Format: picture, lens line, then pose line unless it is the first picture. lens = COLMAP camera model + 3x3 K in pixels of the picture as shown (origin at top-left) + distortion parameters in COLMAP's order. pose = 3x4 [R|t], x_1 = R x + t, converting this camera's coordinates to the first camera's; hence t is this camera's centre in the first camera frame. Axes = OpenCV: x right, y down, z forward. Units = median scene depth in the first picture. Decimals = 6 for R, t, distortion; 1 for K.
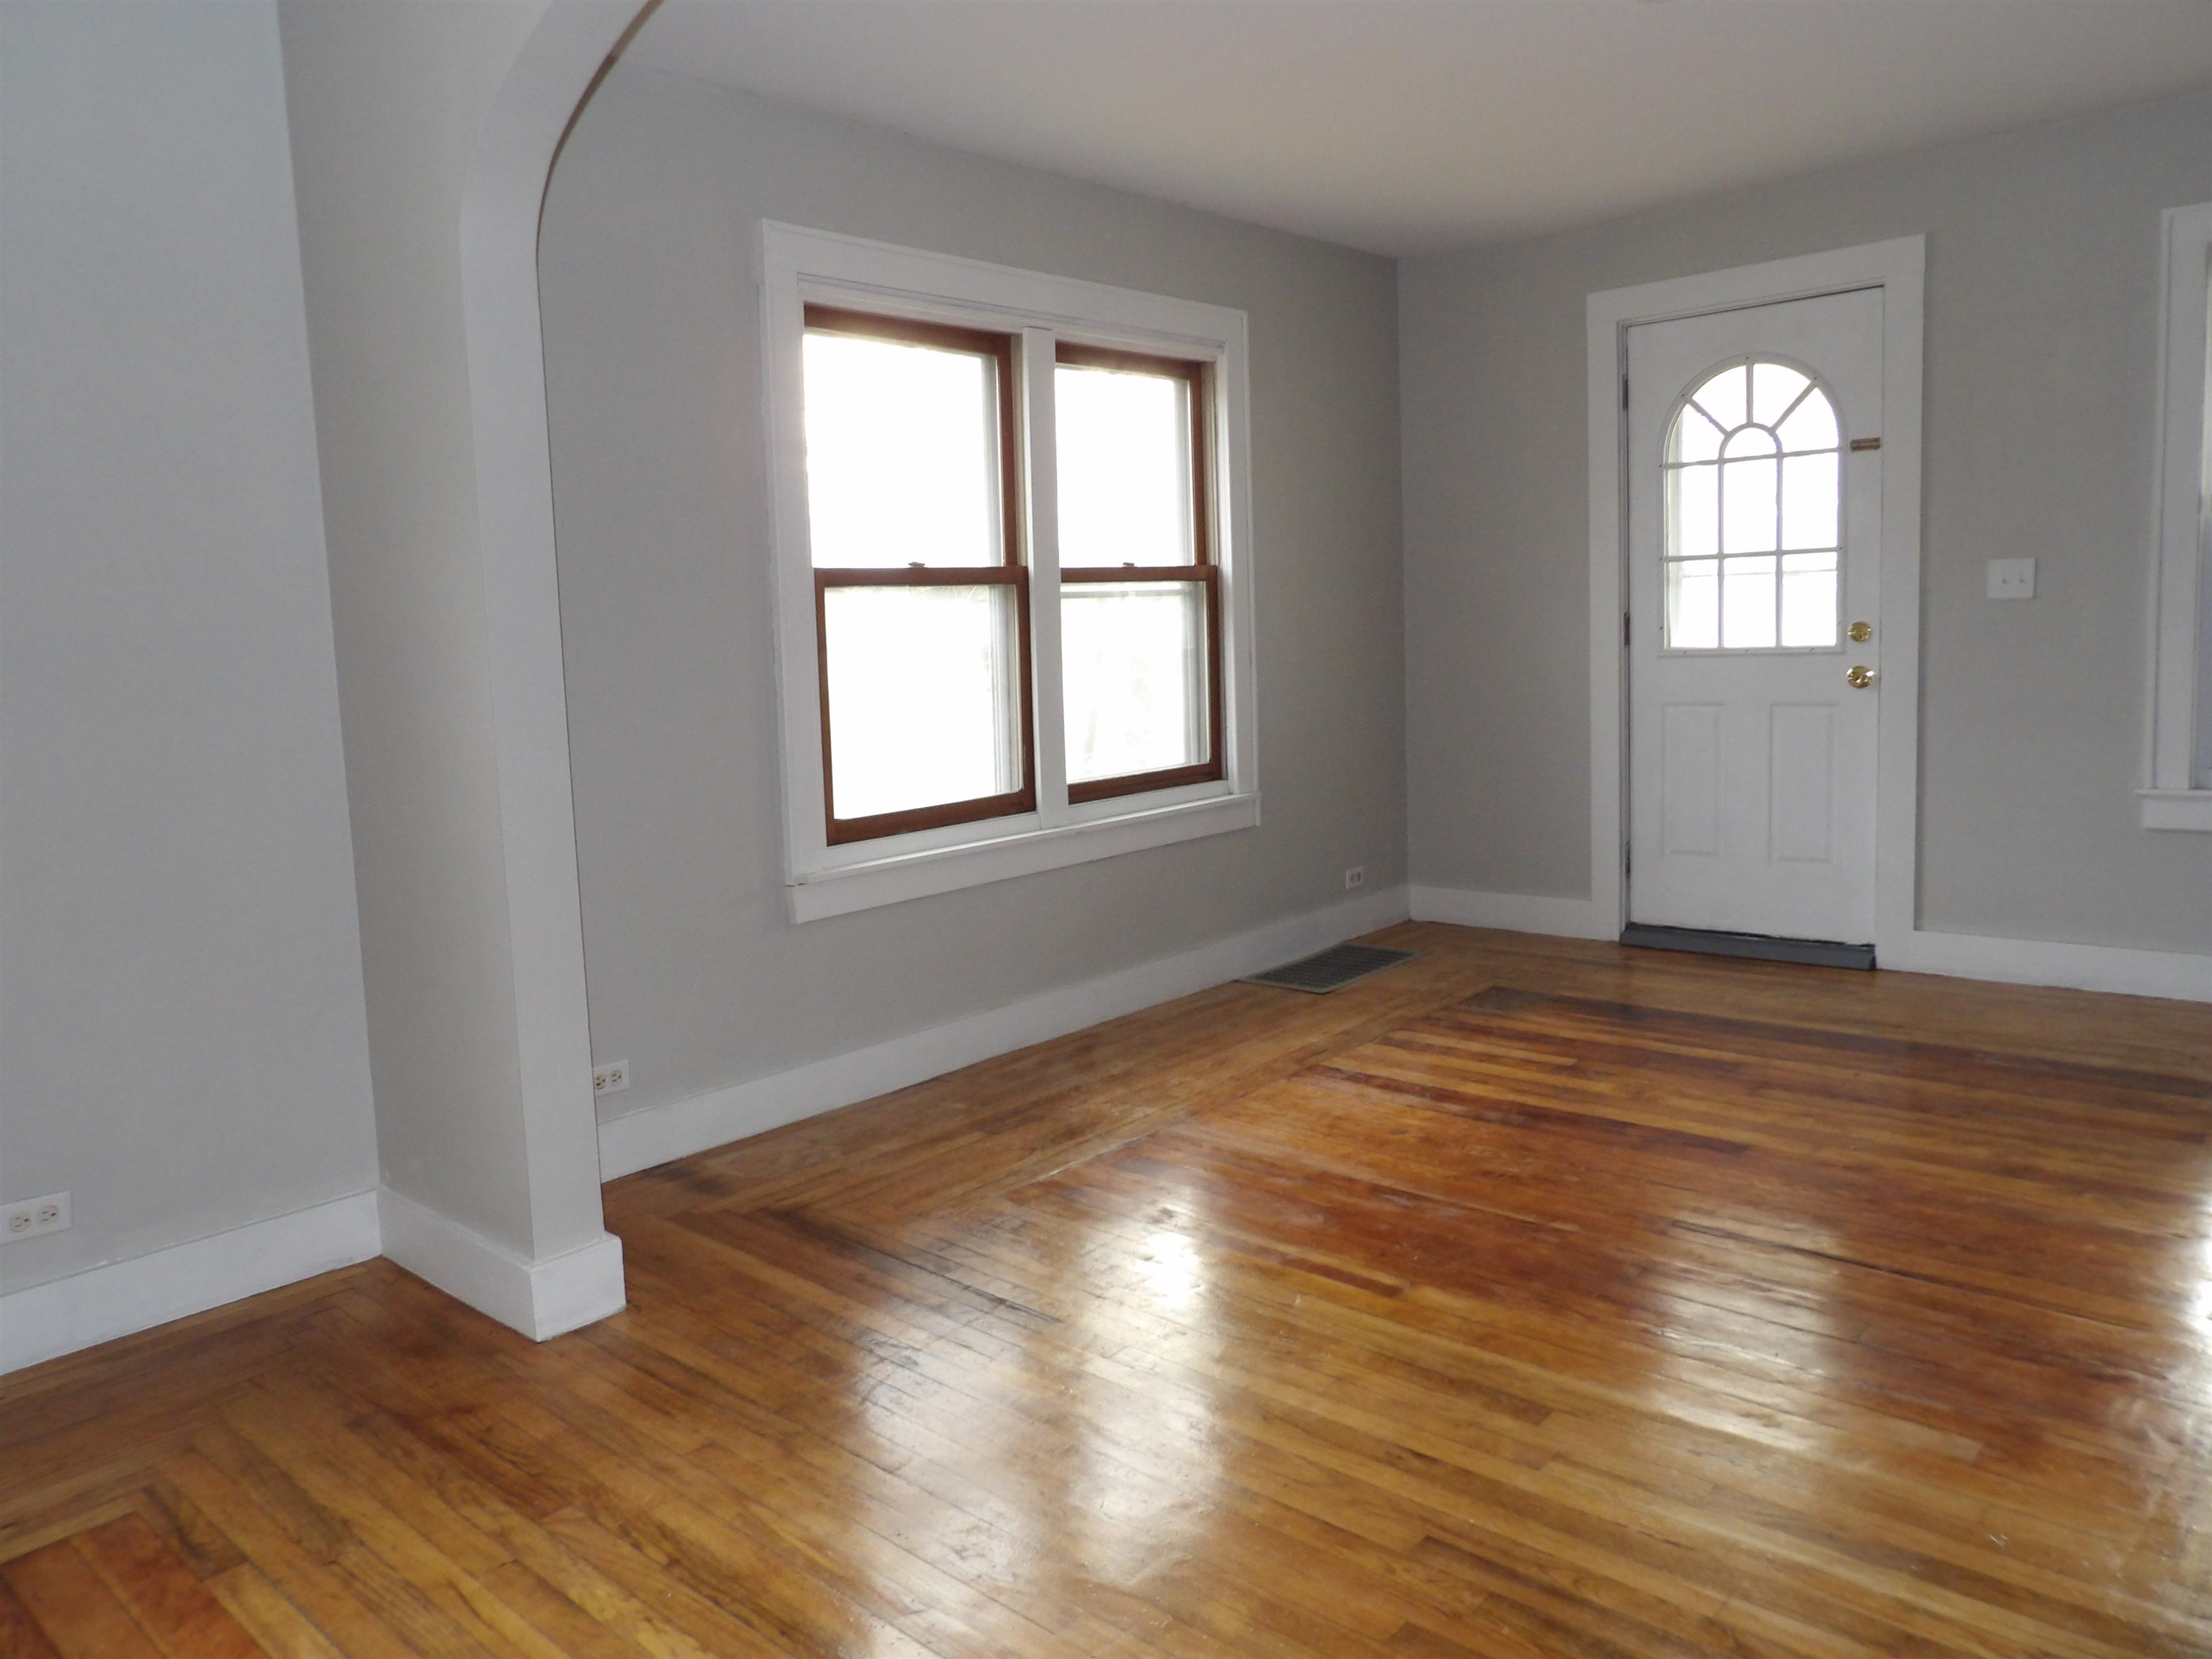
lens RADIAL K [[1555.0, 0, 1089.6], [0, 1555.0, 807.6], [0, 0, 1]] dist [-0.065033, 0.072101]
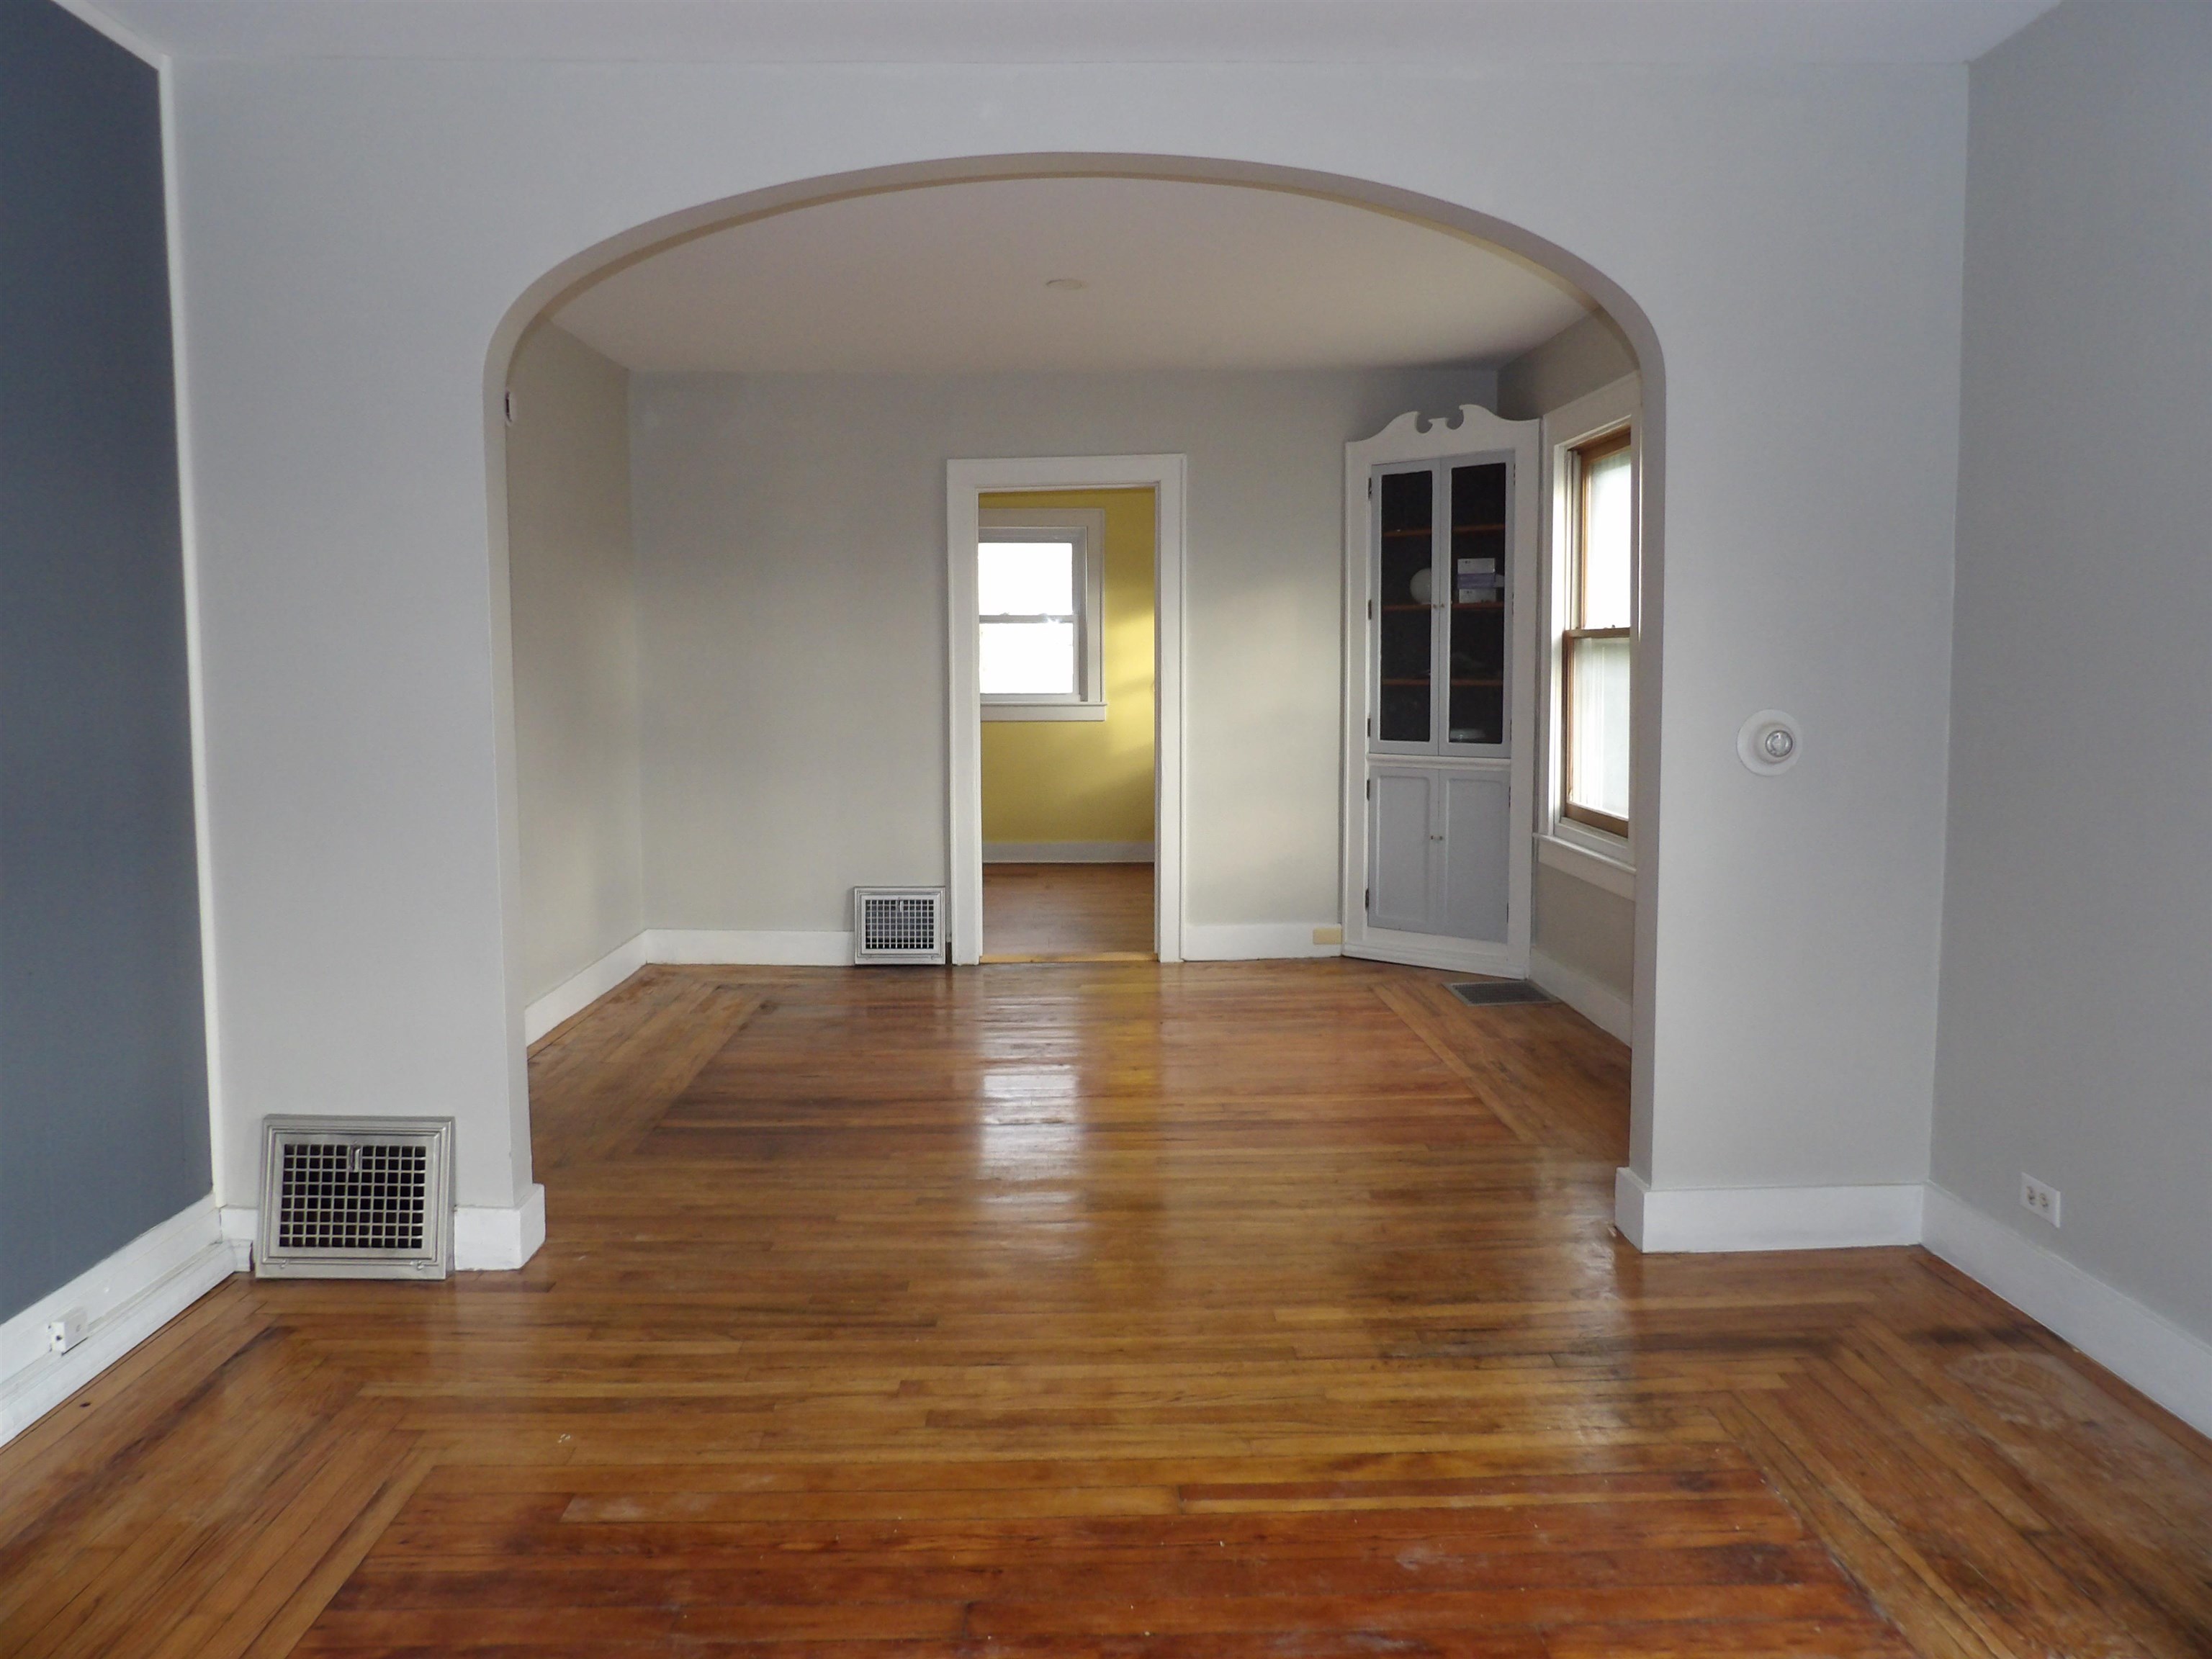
lens RADIAL K [[1569.2, 0, 1106.0], [0, 1569.2, 829.5], [0, 0, 1]] dist [-0.083721, 0.100797]
pose [[-0.722168, 0.113641, -0.682319, 0.470772], [-0.047436, 0.975954, 0.212753, -0.136898], [0.690089, 0.186010, -0.699412, 0.916565]]
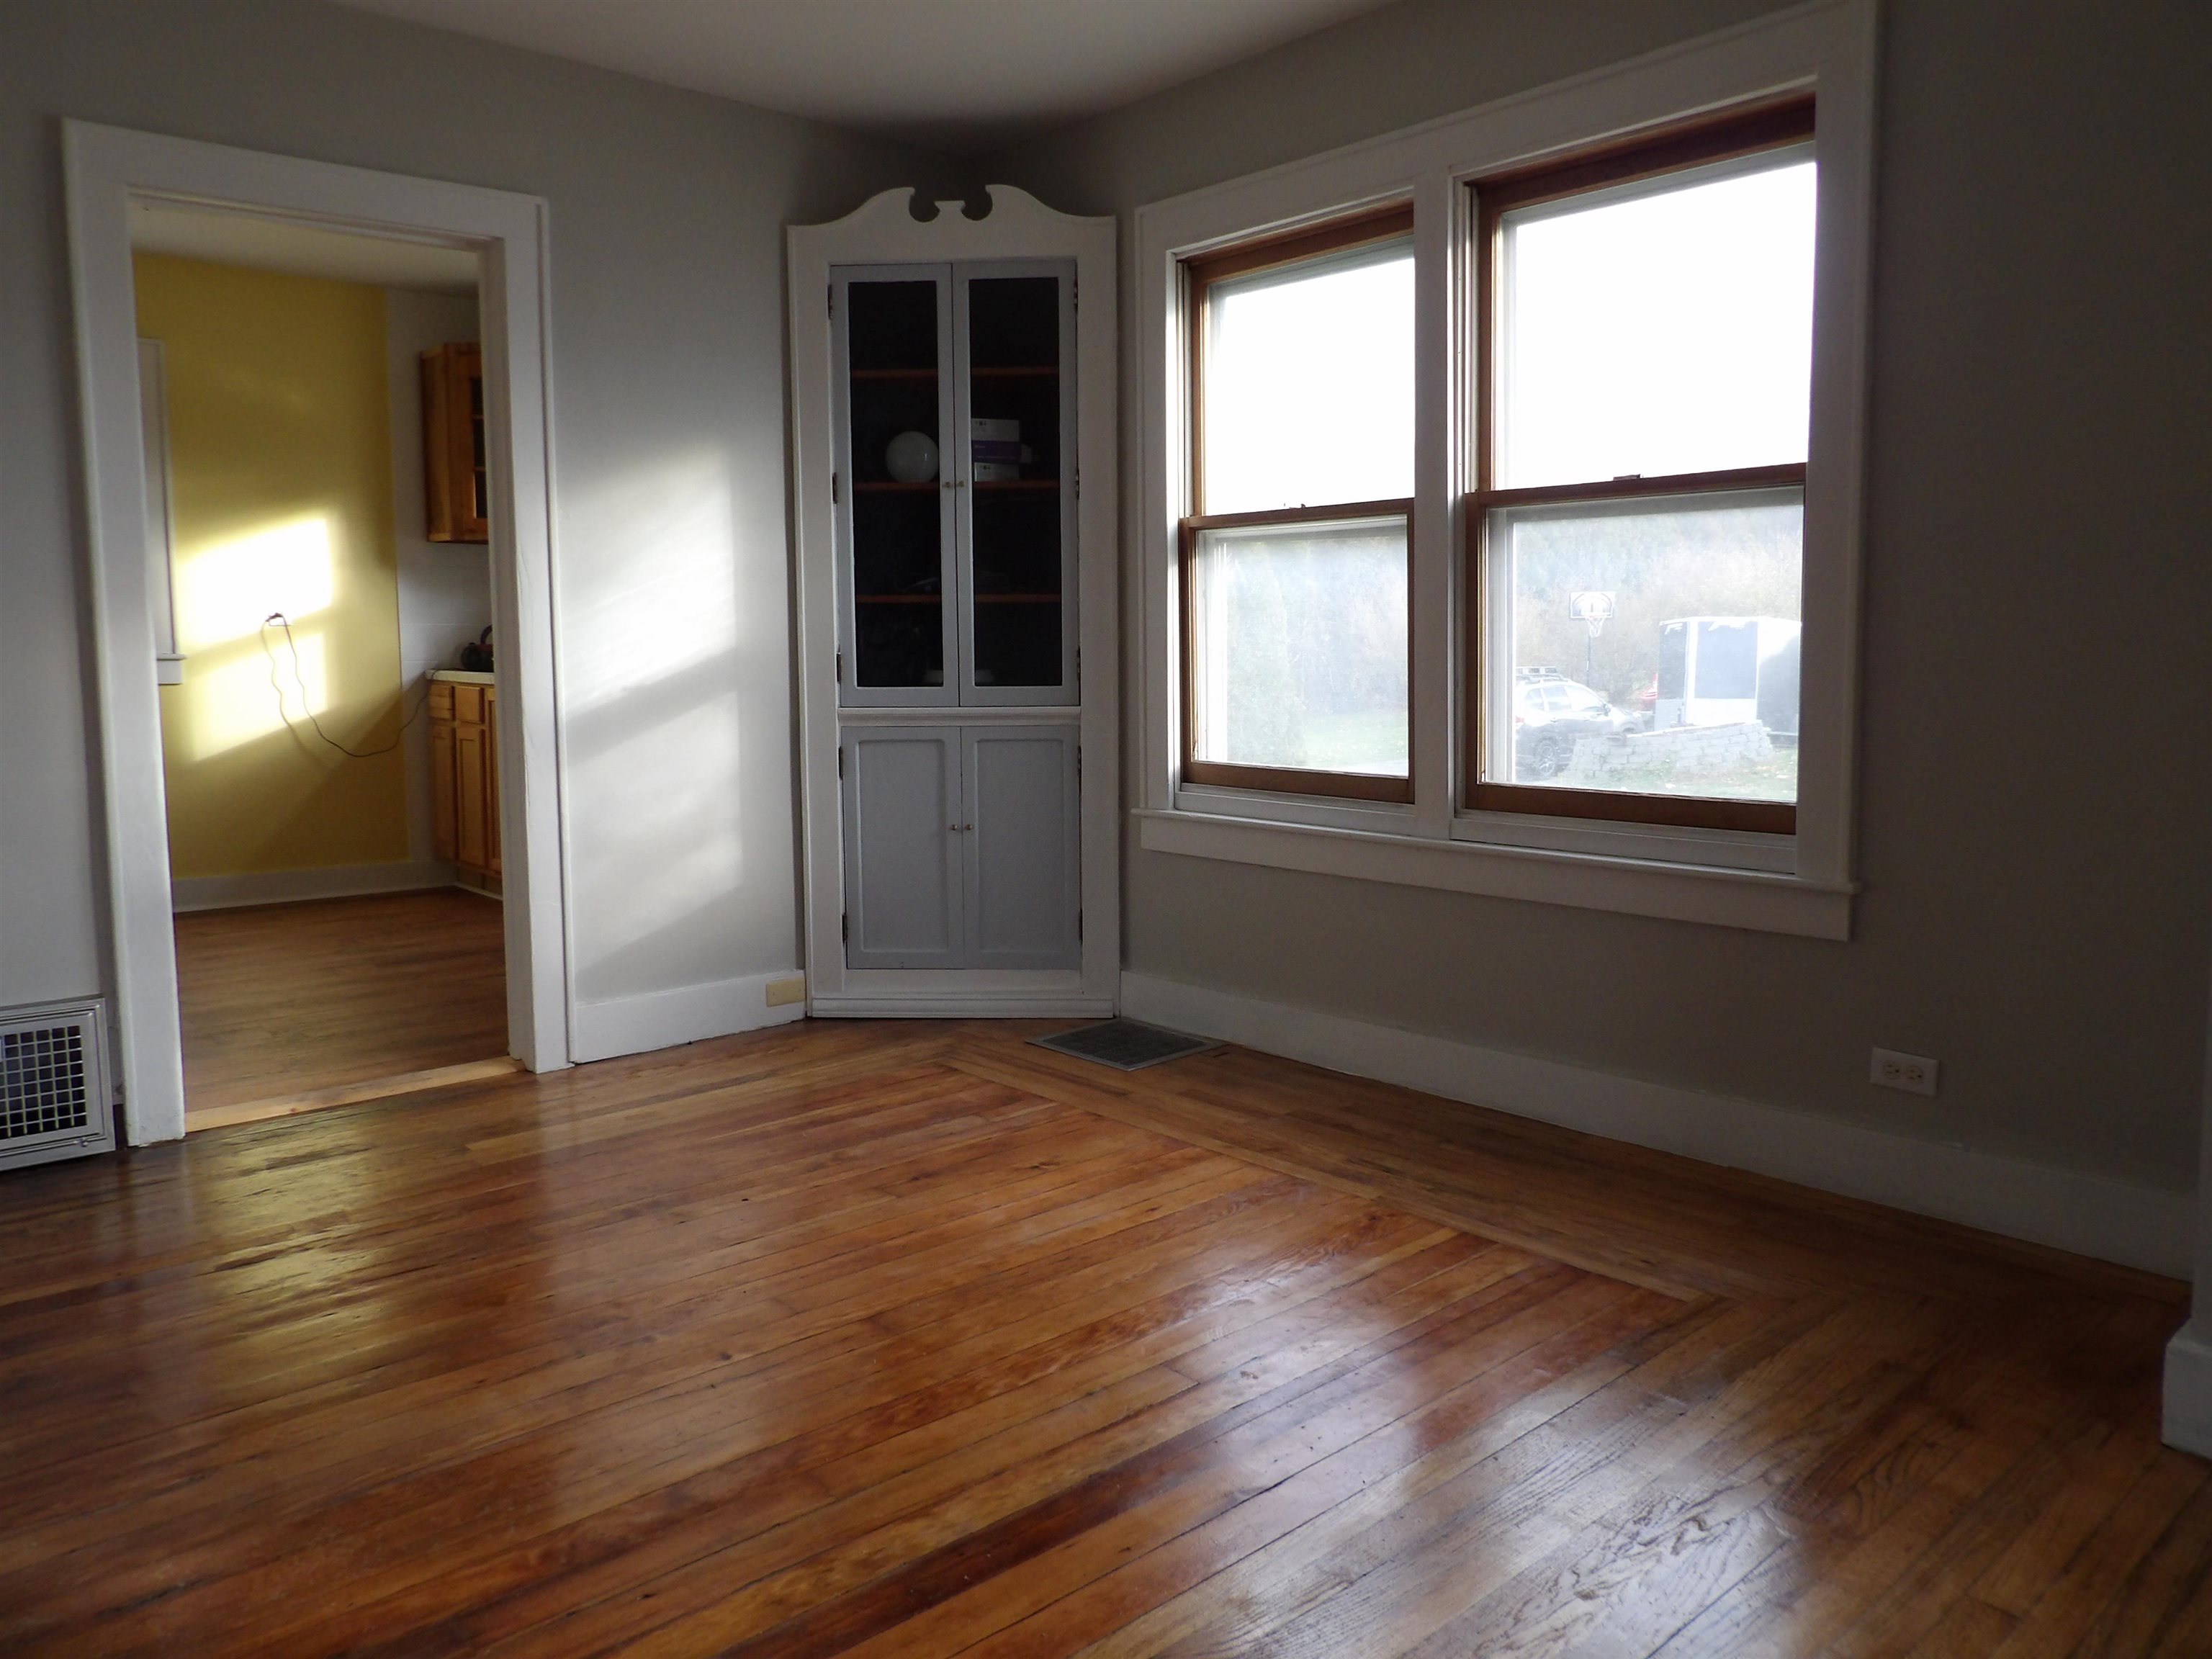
lens RADIAL K [[1579.6, 0, 1098.1], [0, 1579.6, 805.6], [0, 0, 1]] dist [-0.005559, -0.003234]
pose [[-0.114153, 0.132228, -0.984624, 0.238791], [-0.104540, 0.984002, 0.144264, -0.005519], [0.987948, 0.119401, -0.098504, 0.315563]]
